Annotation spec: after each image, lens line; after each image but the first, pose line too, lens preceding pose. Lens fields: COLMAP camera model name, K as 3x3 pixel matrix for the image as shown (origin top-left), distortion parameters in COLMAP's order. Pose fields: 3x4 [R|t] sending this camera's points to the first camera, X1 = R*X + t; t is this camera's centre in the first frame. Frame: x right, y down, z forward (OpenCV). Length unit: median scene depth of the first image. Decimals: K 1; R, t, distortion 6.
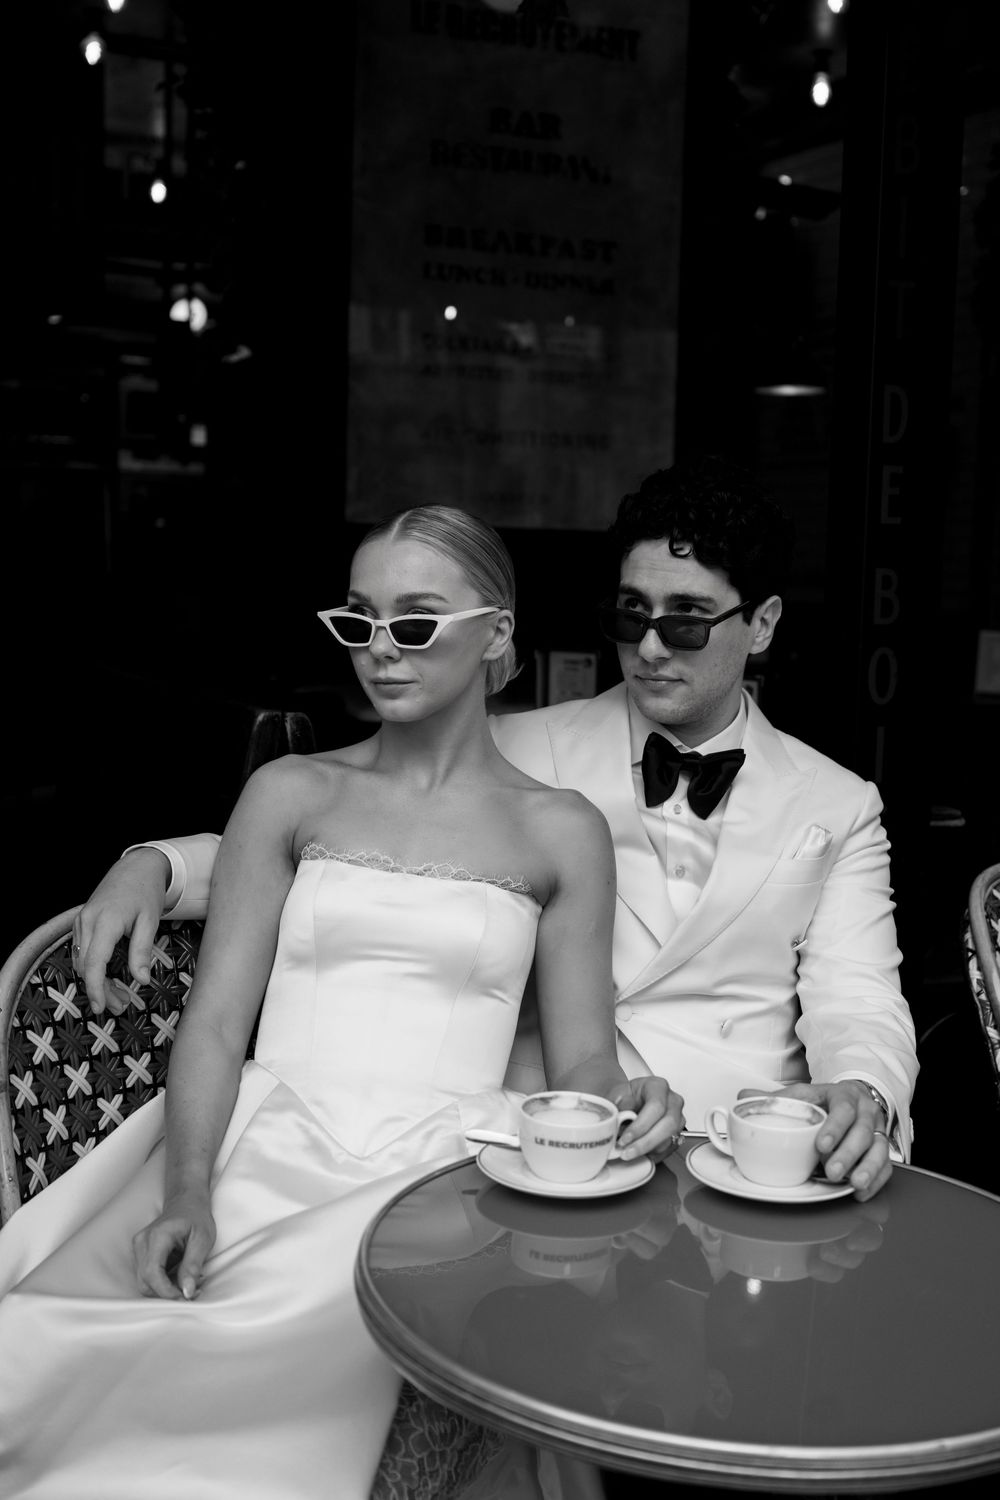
lens RADIAL K [[1898.8, 0, 508.5], [0, 1898.8, 741.7], [0, 0, 1]] dist [0.007956, 0.000000]
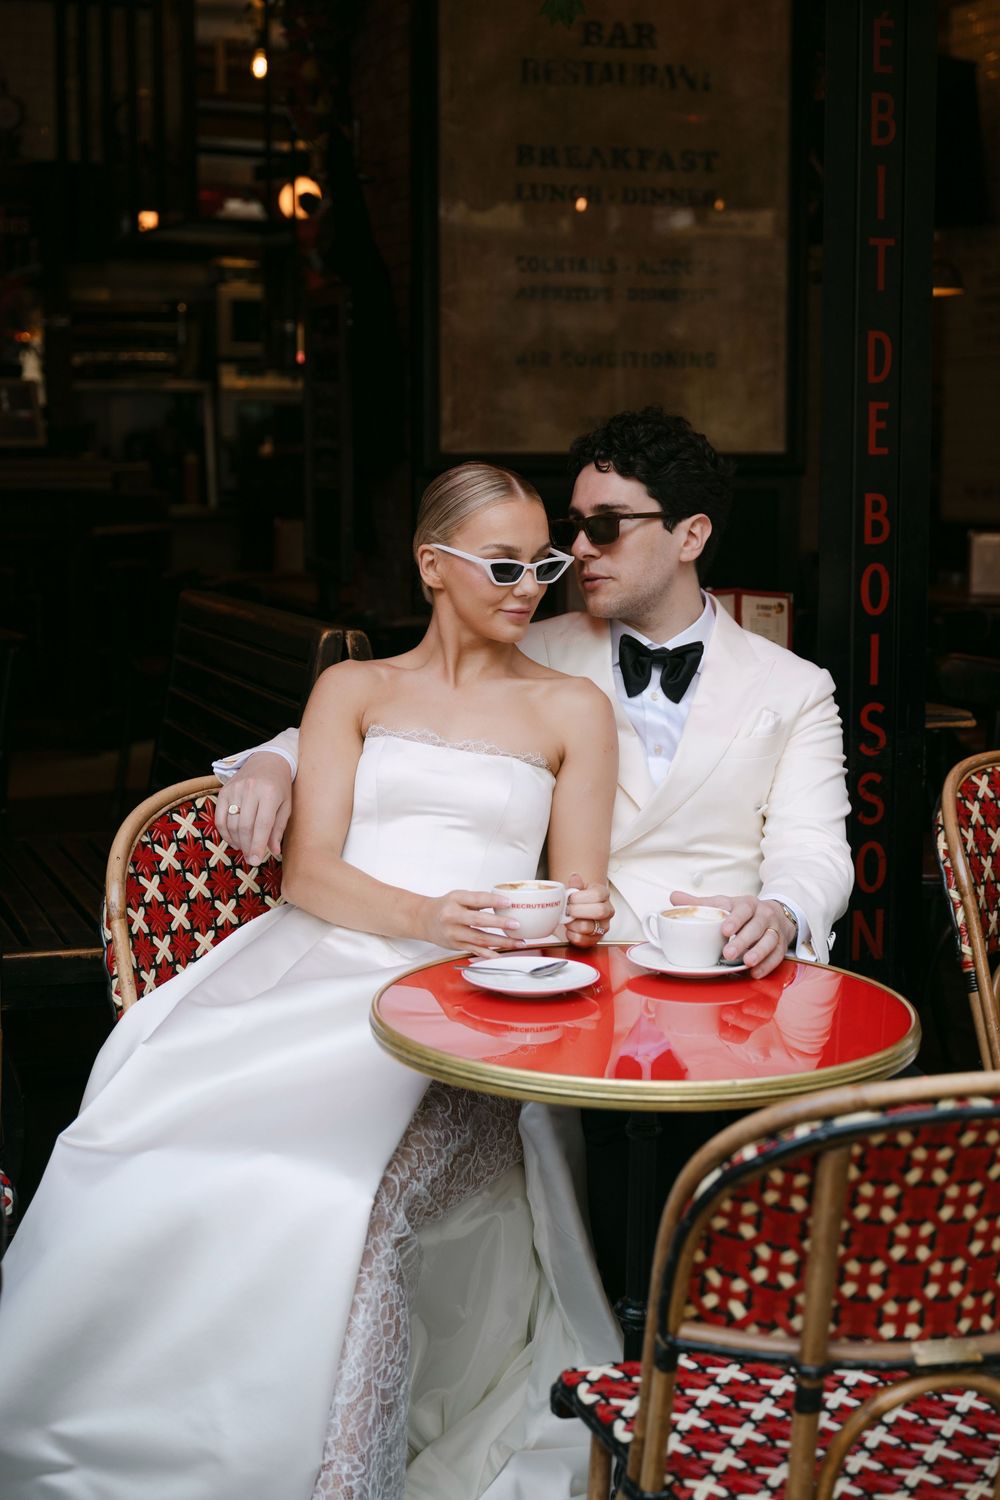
lens RADIAL K [[2449.9, 0, 488.4], [0, 2449.9, 767.2], [0, 0, 1]] dist [0.010450, 0.000000]
pose [[0.994800, -0.015936, -0.100592, 0.115393], [0.018406, 0.999550, 0.023671, 0.032805], [0.100170, -0.025399, 0.994646, -0.481153]]
